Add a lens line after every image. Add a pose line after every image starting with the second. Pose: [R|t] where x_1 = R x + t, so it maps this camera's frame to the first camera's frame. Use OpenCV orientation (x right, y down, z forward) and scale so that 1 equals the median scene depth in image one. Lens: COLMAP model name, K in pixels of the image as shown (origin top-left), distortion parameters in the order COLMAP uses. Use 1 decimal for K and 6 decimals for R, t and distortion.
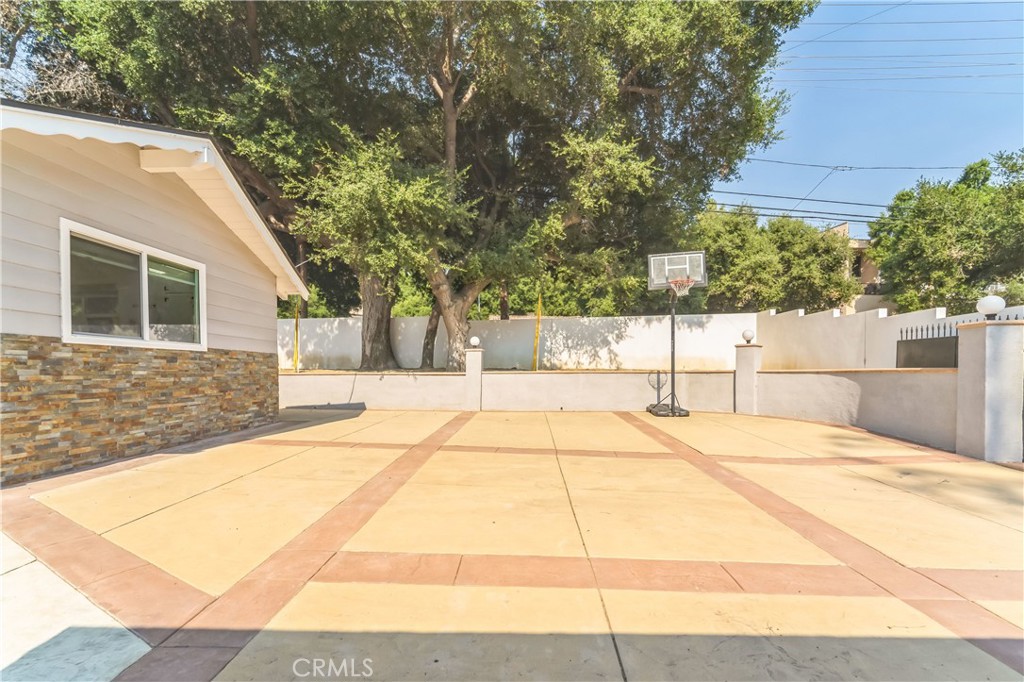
lens RADIAL K [[427.0, 0, 509.6], [0, 427.0, 377.0], [0, 0, 1]] dist [-0.000718, -0.000211]
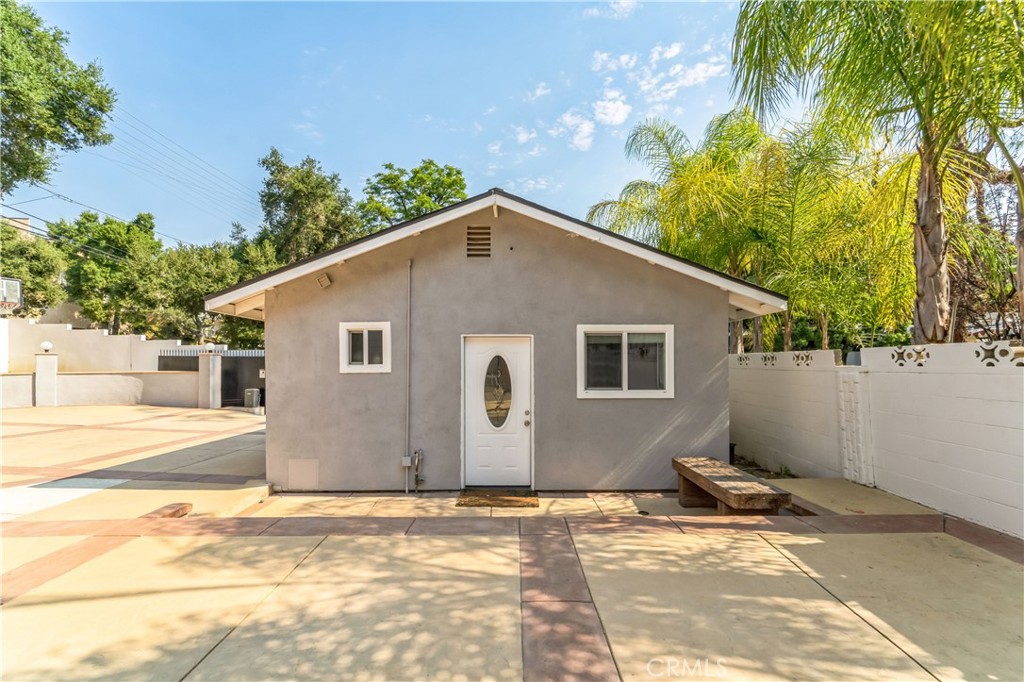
lens RADIAL K [[421.9, 0, 516.6], [0, 421.9, 365.2], [0, 0, 1]] dist [-0.001211, -0.000514]
pose [[-0.024410, -0.006816, 0.999679, -0.579287], [0.012502, 0.999896, 0.007123, -0.022657], [-0.999624, 0.012671, -0.024322, -0.306394]]
